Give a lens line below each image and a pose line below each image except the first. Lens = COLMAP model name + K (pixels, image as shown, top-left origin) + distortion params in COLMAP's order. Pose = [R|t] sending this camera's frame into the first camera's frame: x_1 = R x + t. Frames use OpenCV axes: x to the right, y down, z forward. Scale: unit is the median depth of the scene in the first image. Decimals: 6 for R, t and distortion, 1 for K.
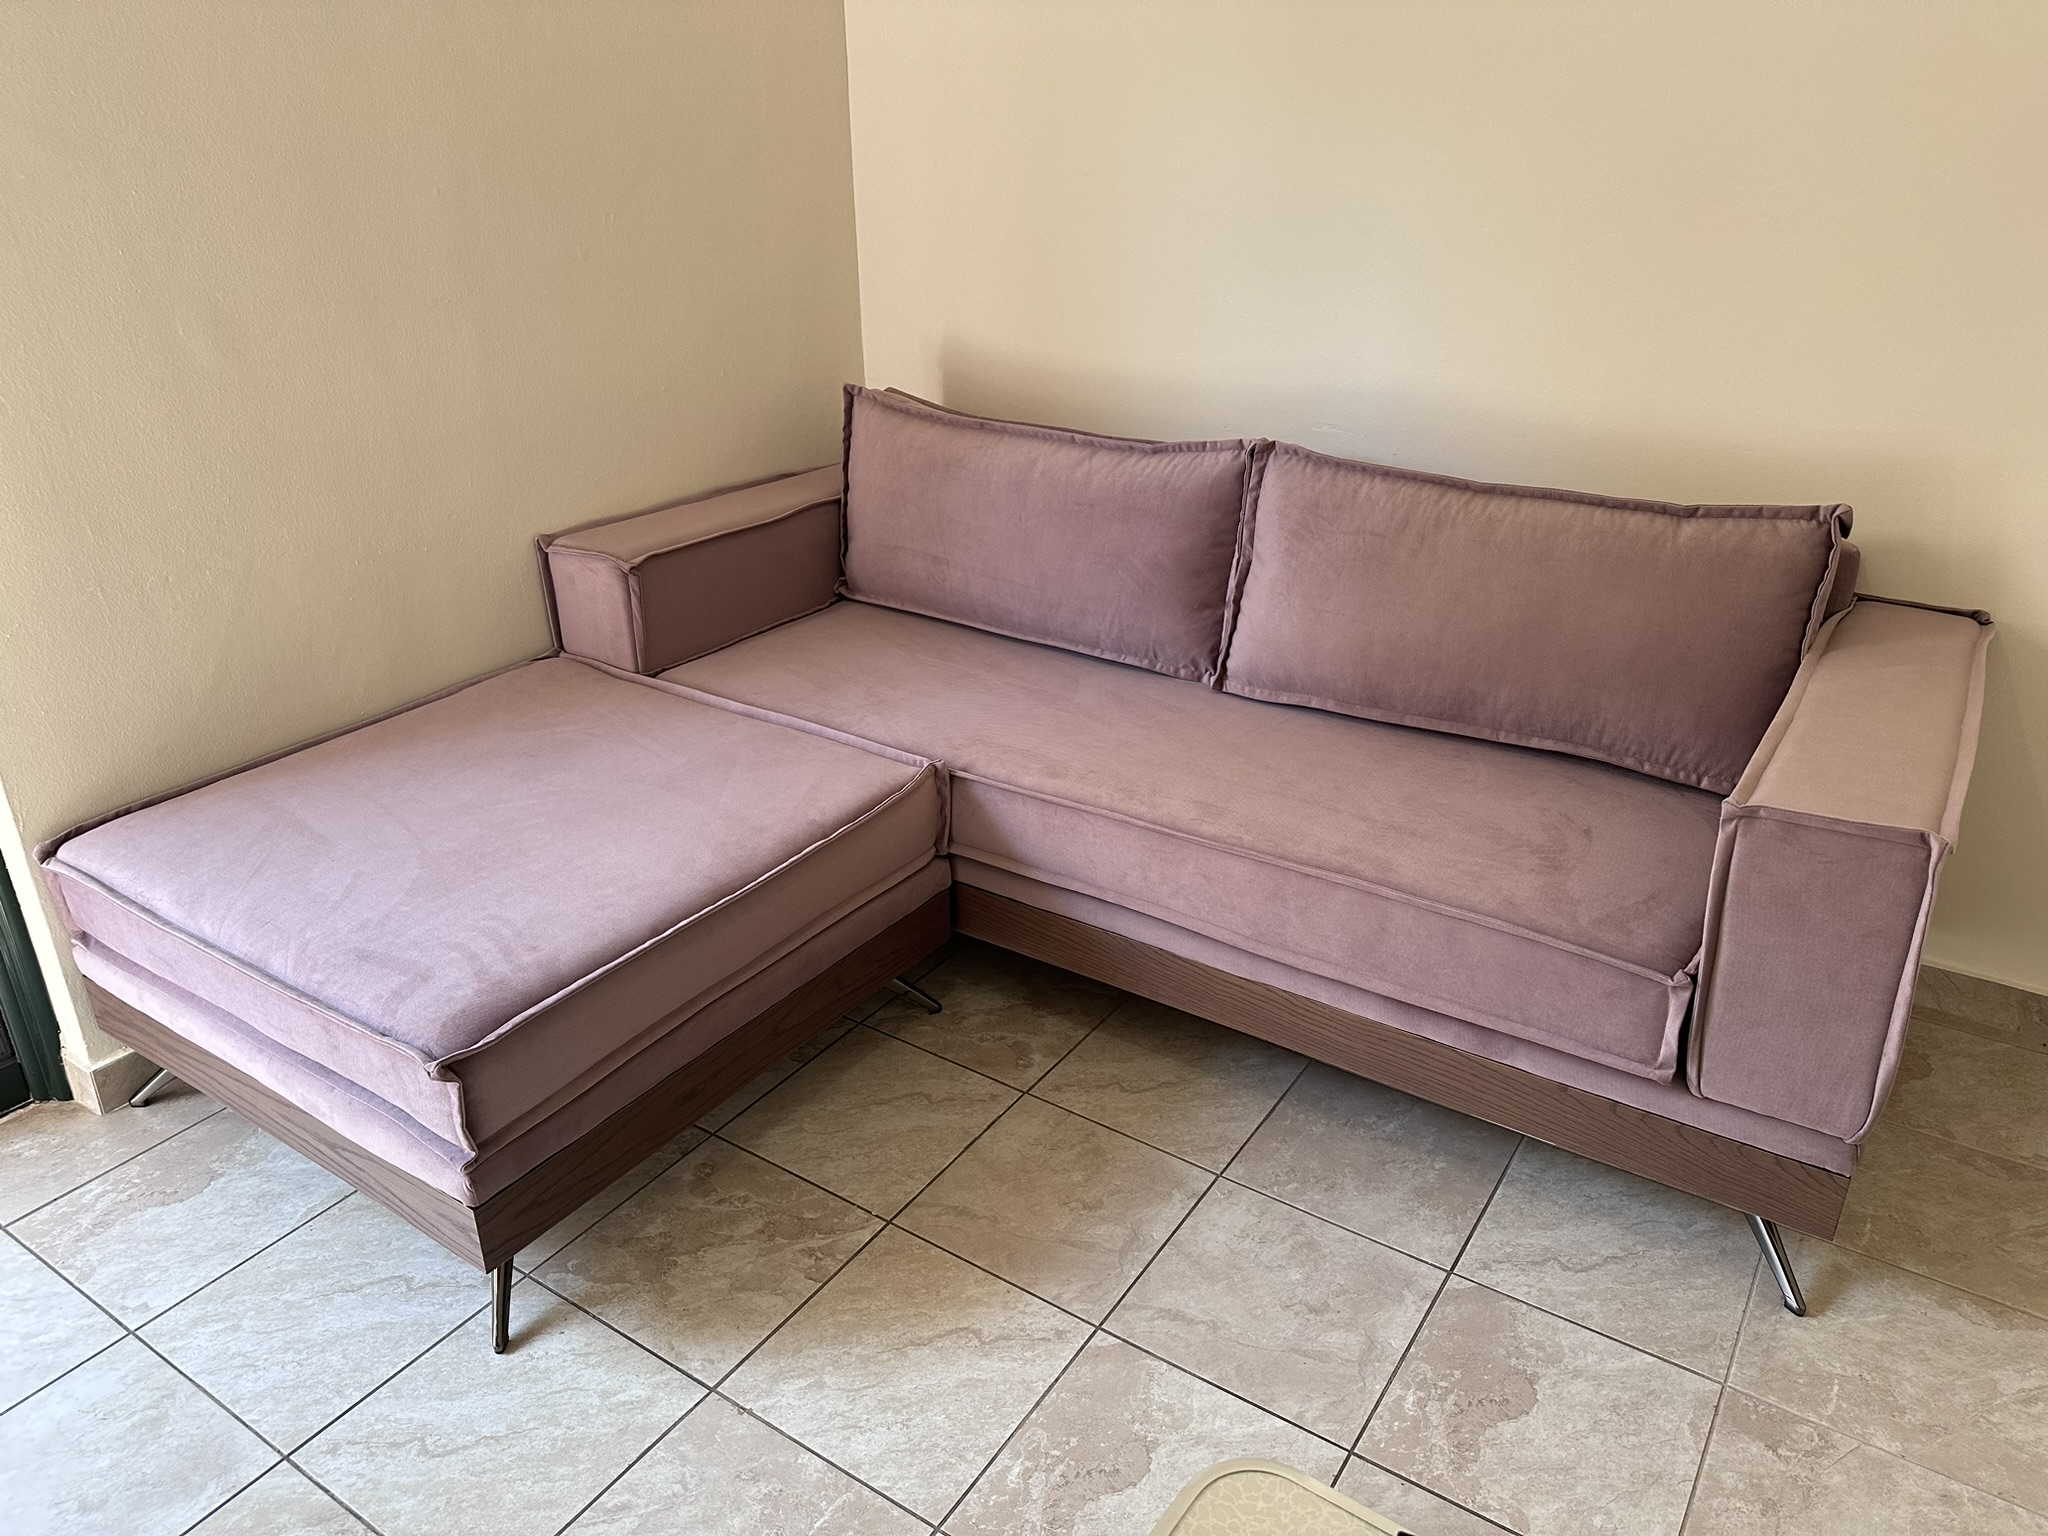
lens RADIAL K [[1425.0, 0, 1024.3], [0, 1425.0, 801.6], [0, 0, 1]] dist [-0.011427, -0.005837]
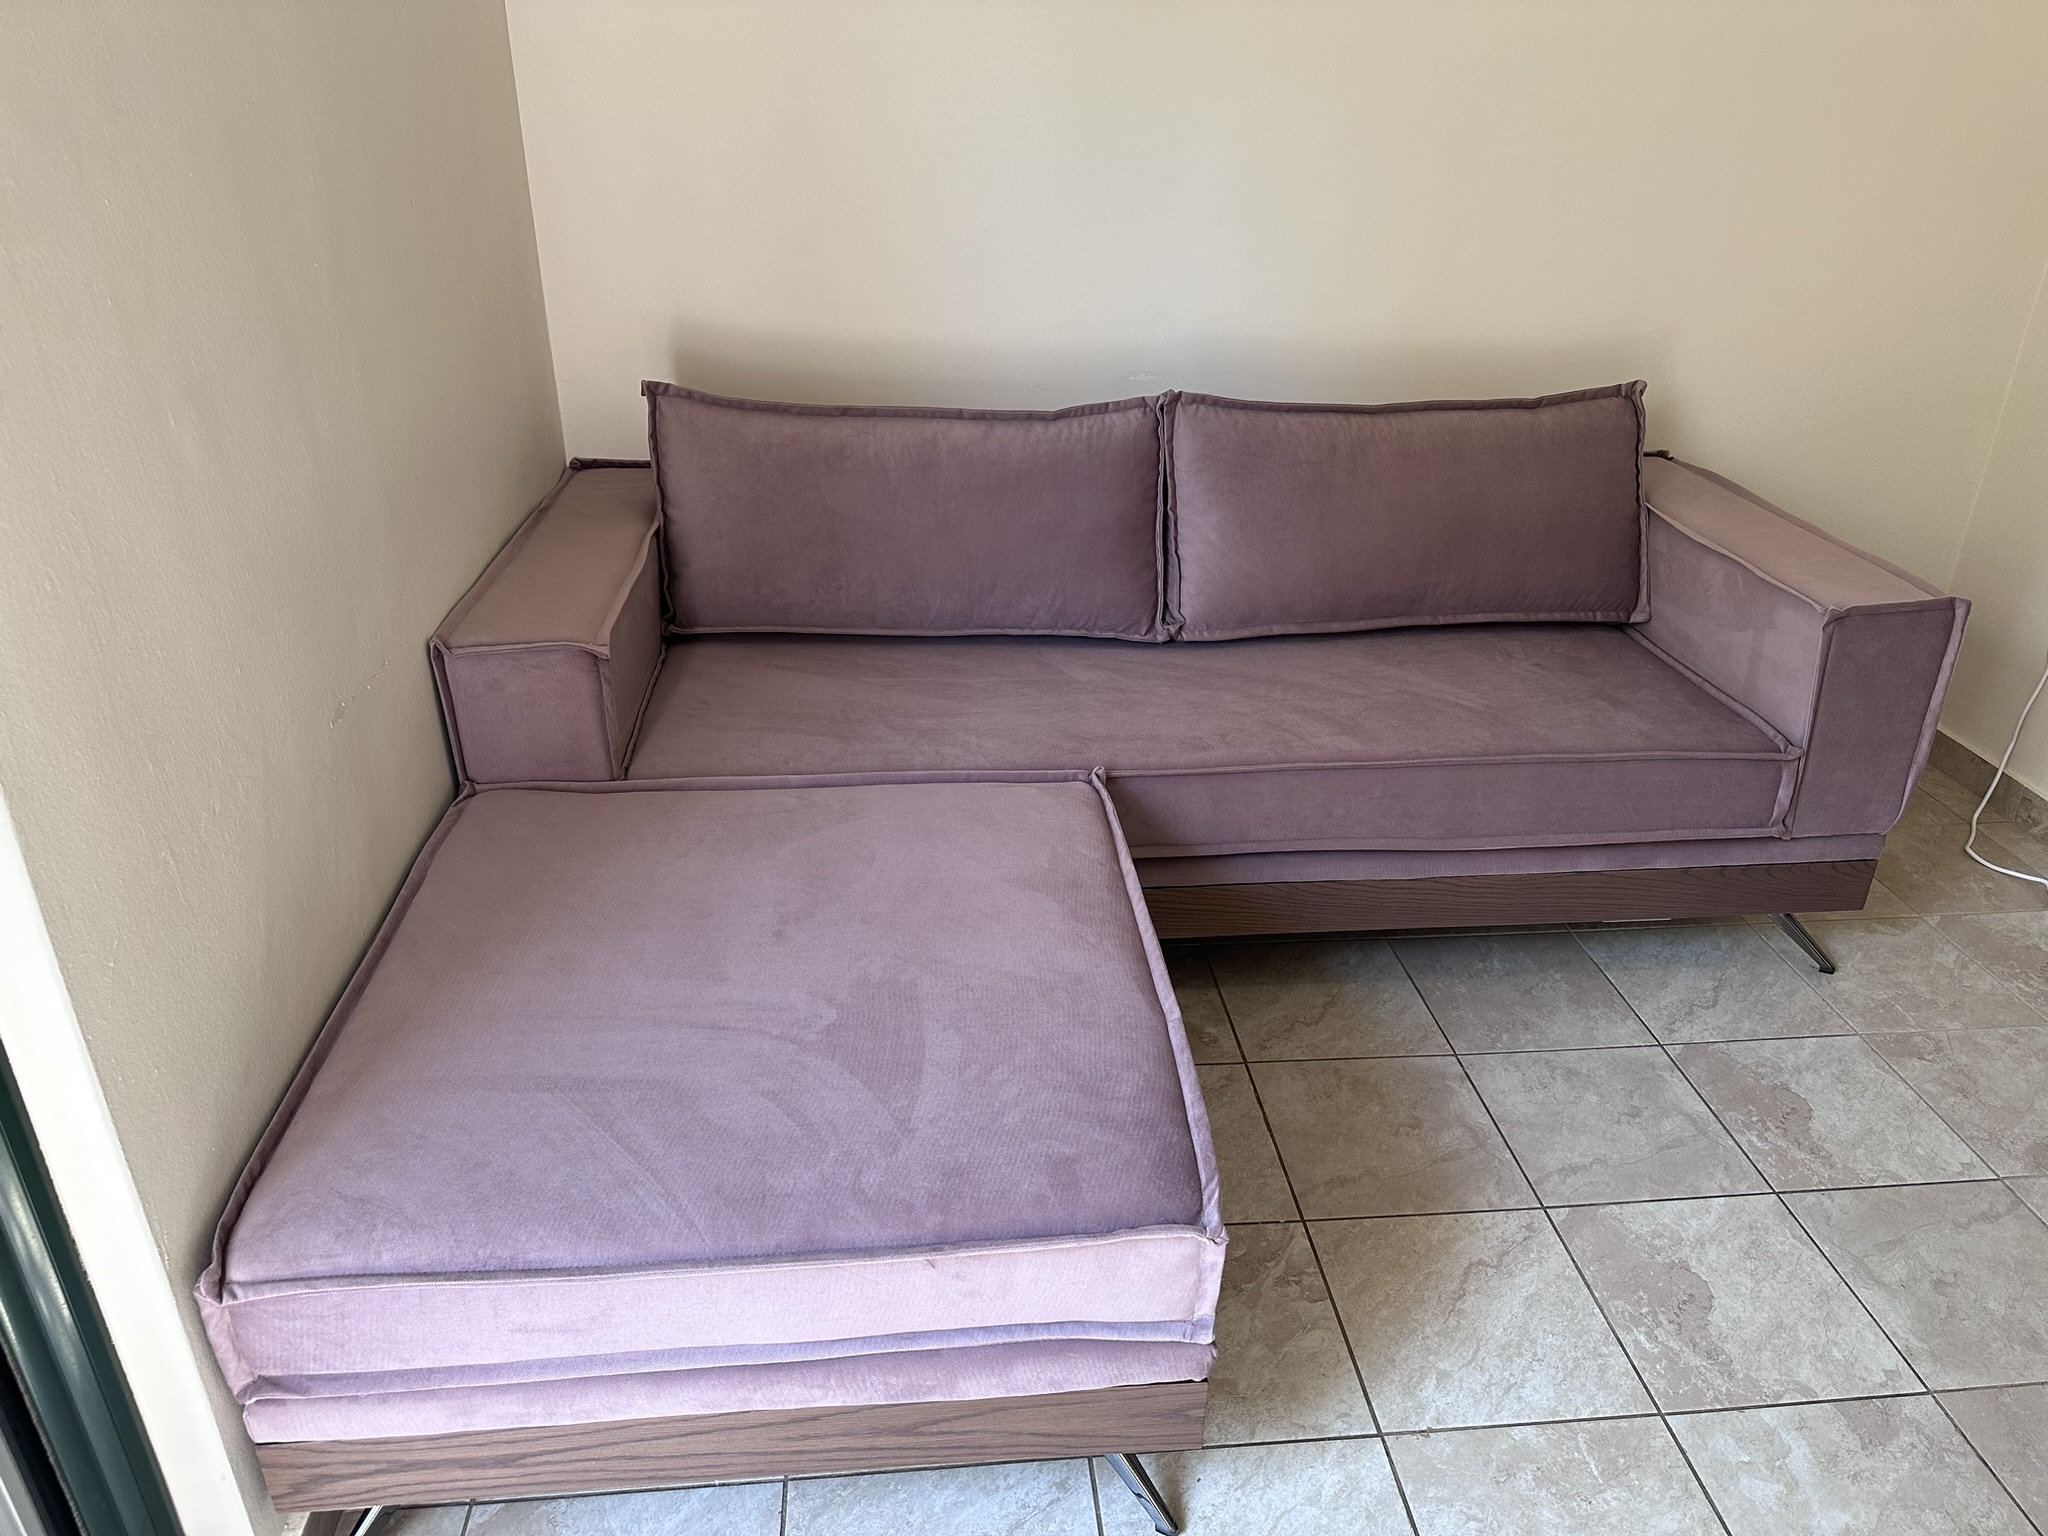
lens RADIAL K [[1463.6, 0, 1024.0], [0, 1463.6, 768.0], [0, 0, 1]] dist [-0.019334, -0.000101]
pose [[0.781840, -0.272164, 0.560939, -0.696336], [0.265962, 0.959315, 0.094755, -0.144504], [-0.563907, 0.075106, 0.822416, 0.247343]]
